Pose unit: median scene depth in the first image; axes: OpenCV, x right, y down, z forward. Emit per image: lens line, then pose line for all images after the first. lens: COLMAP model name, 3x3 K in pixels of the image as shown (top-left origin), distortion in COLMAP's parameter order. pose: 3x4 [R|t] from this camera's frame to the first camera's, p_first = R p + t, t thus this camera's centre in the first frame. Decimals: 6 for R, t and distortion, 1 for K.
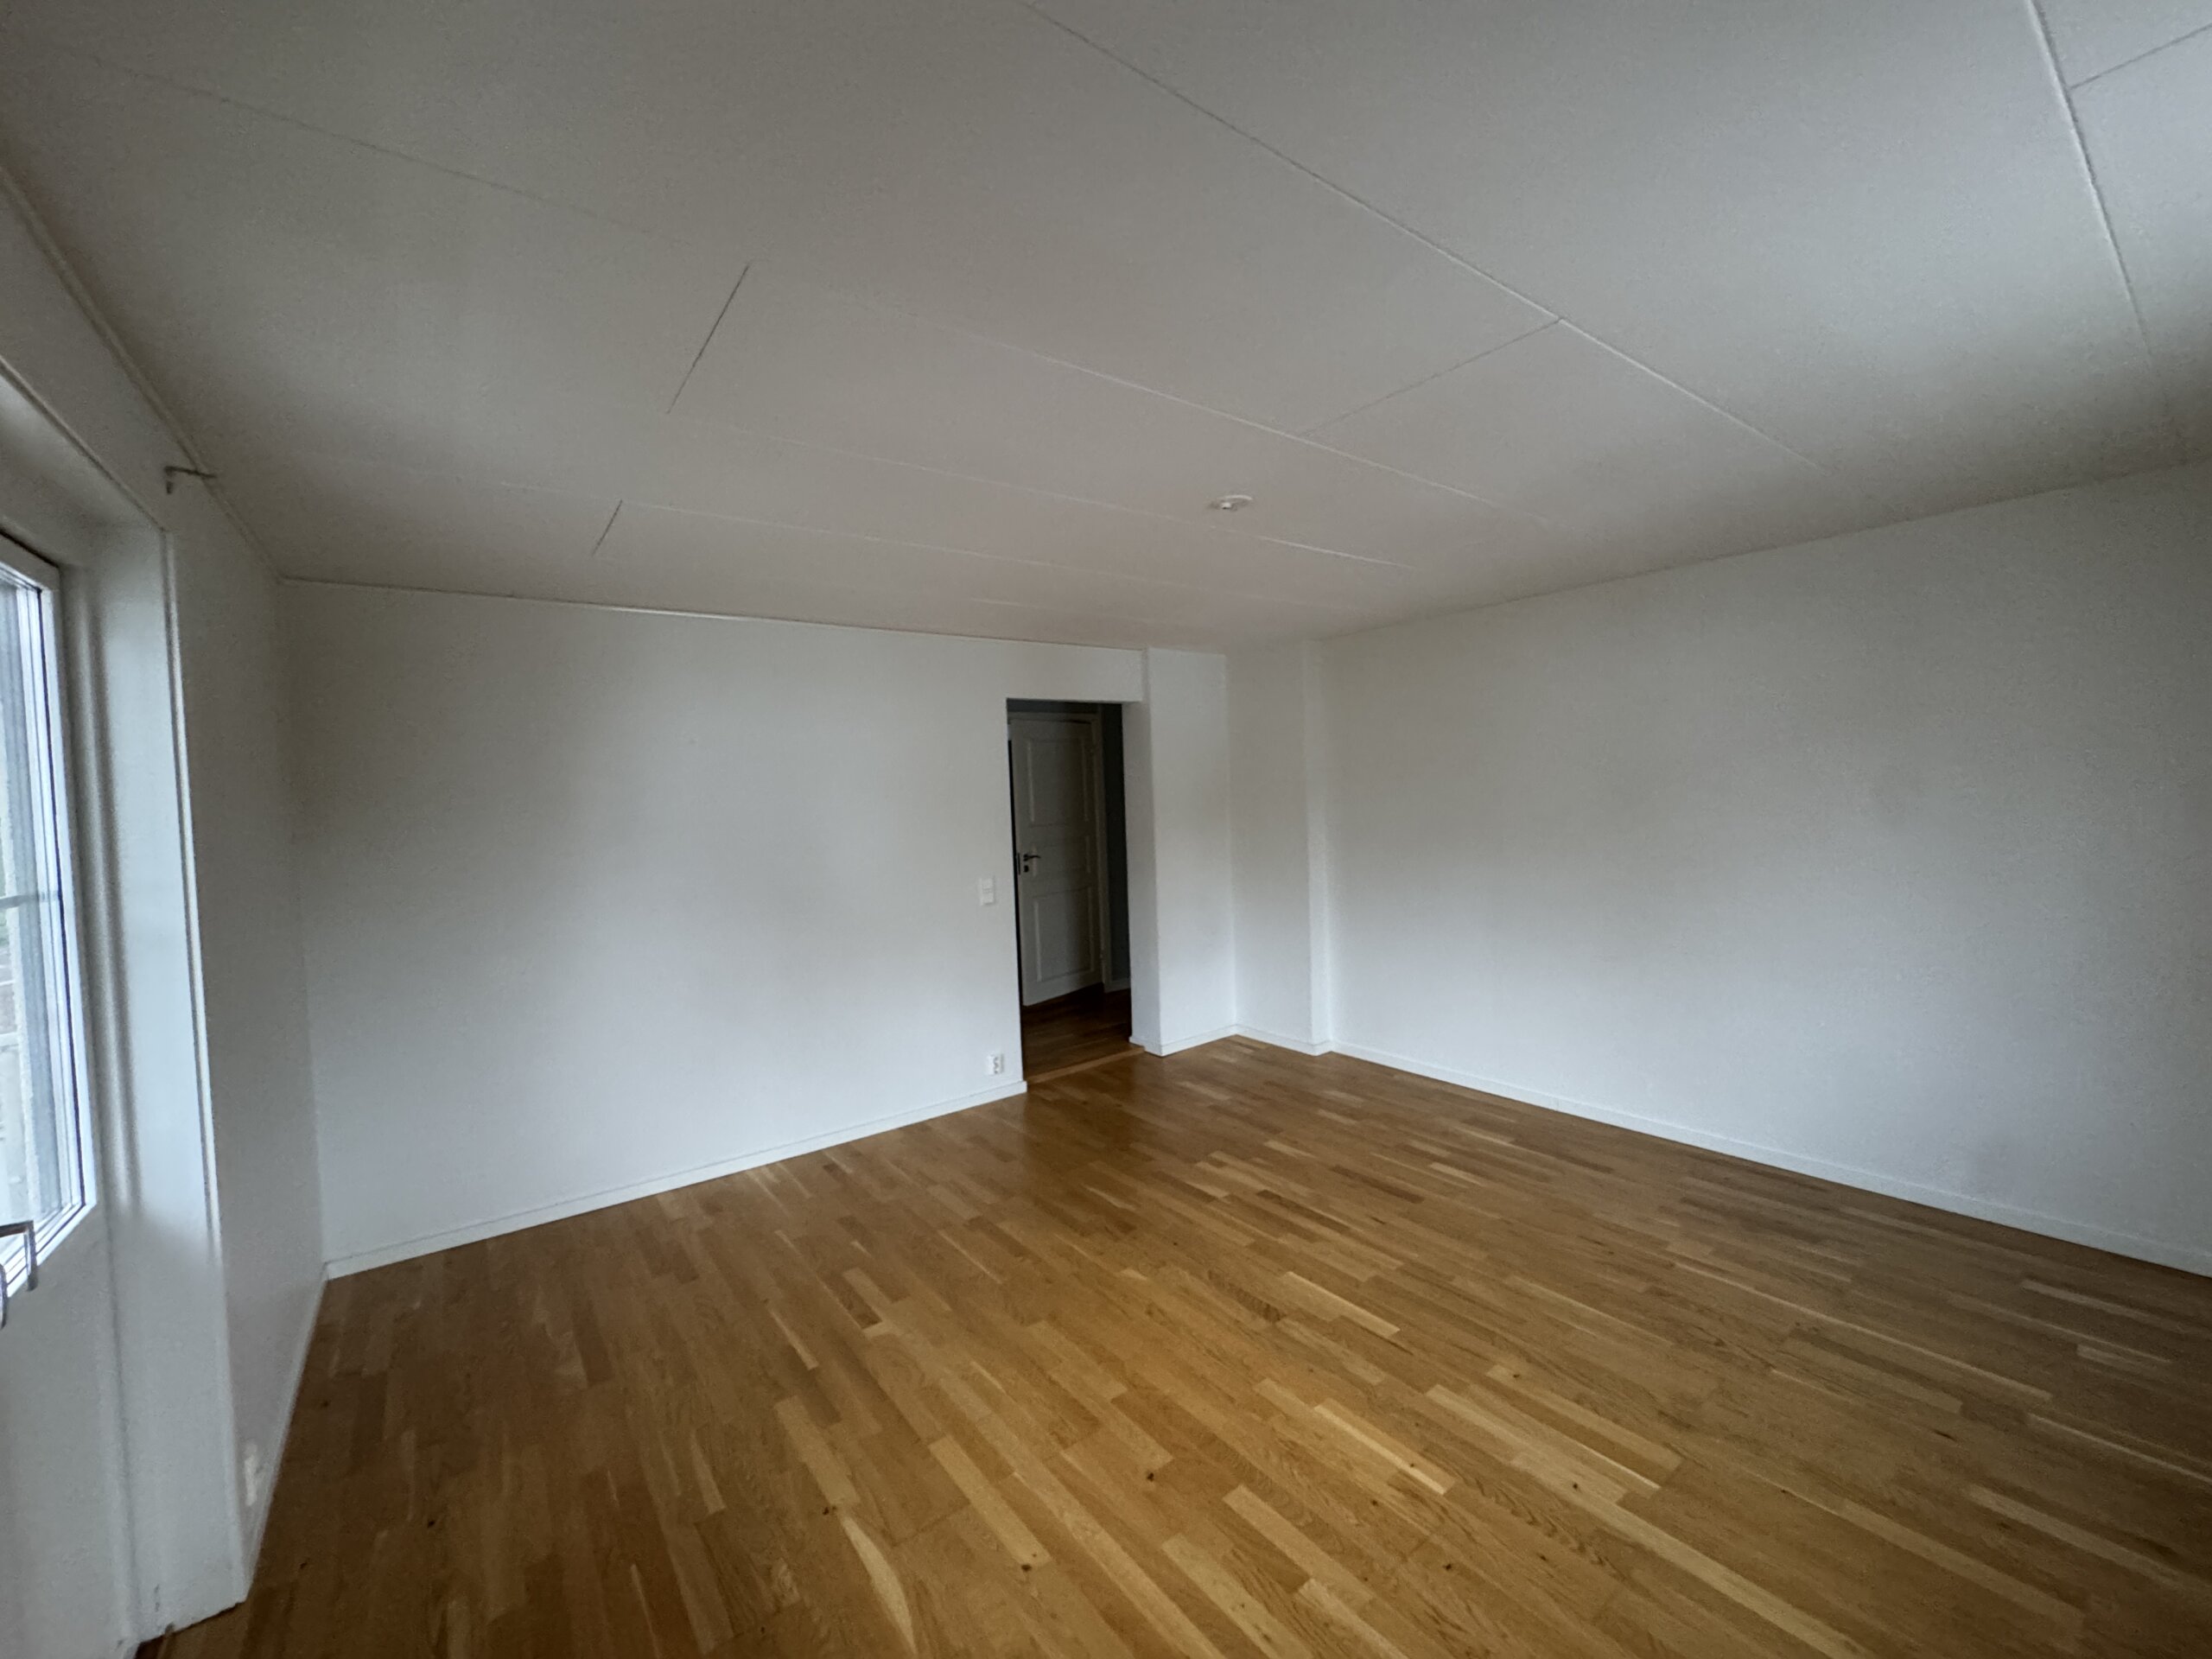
lens RADIAL K [[875.3, 0, 1106.0], [0, 875.3, 829.5], [0, 0, 1]] dist [-0.004105, -0.000422]
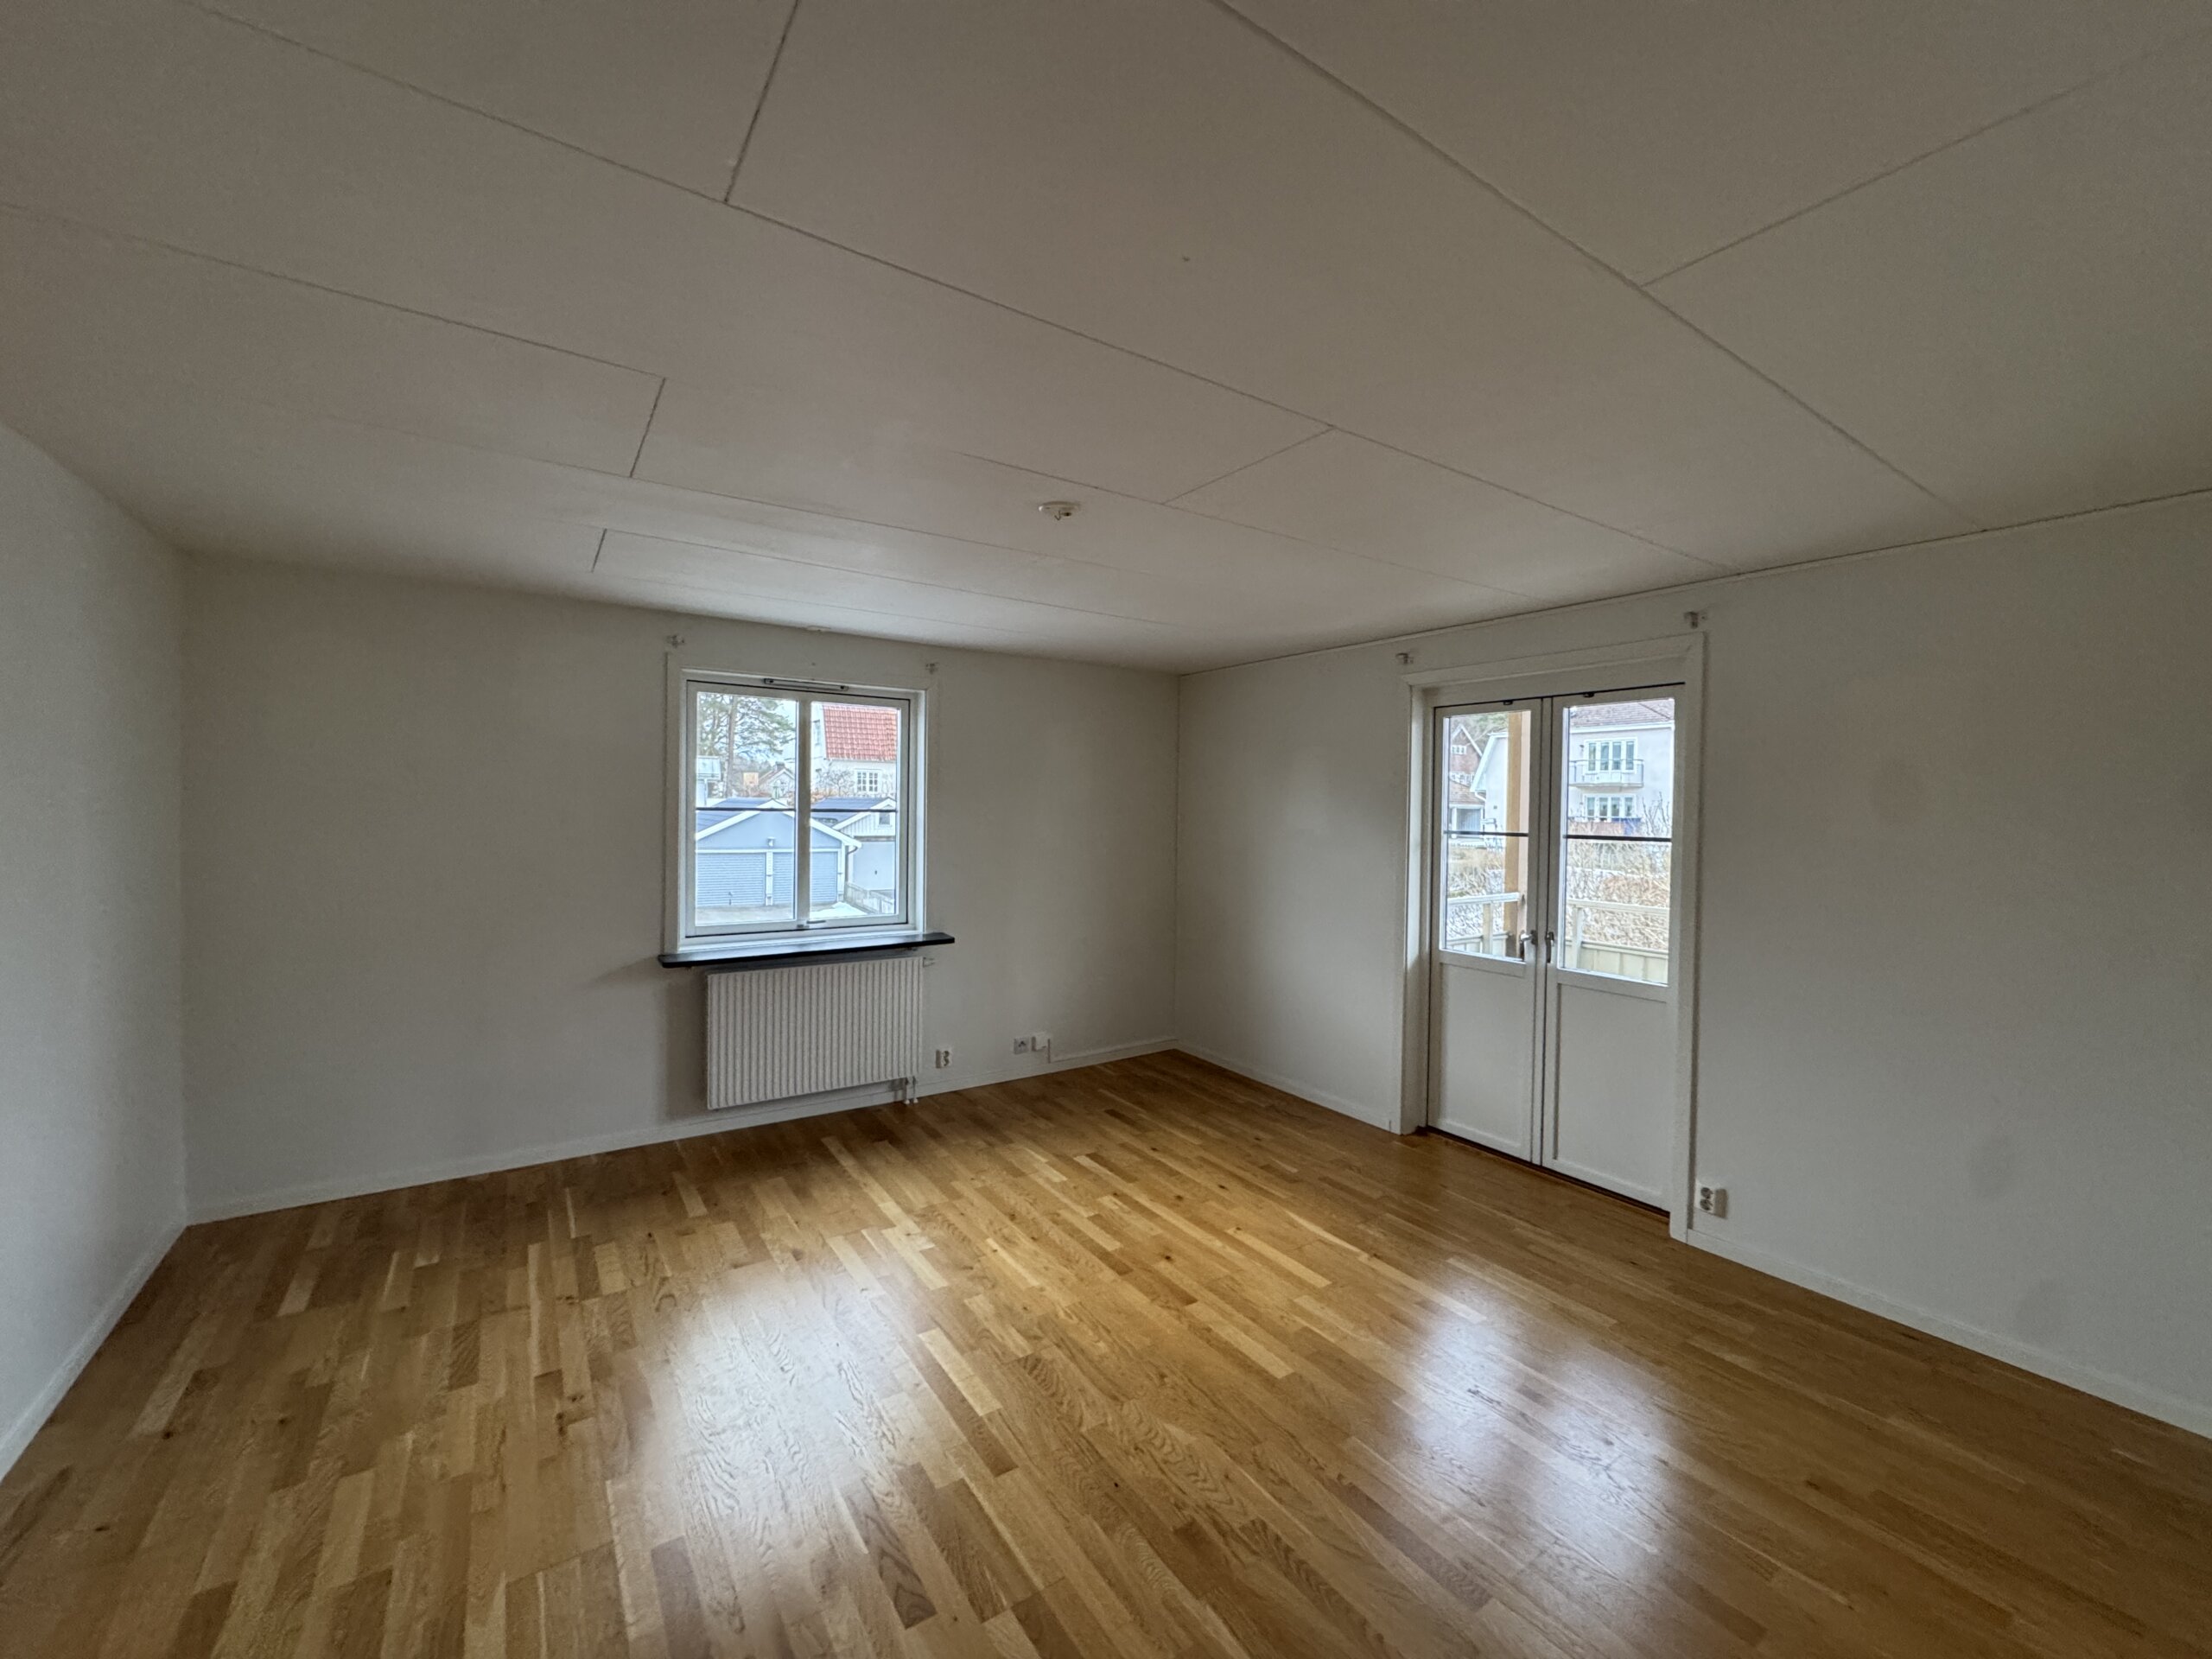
lens RADIAL K [[875.3, 0, 1106.0], [0, 875.3, 829.5], [0, 0, 1]] dist [-0.004105, -0.000422]
pose [[-0.998228, 0.023682, 0.054594, 0.054646], [0.026914, 0.997881, 0.059241, -0.086644], [-0.053075, 0.060605, -0.996750, 2.324619]]
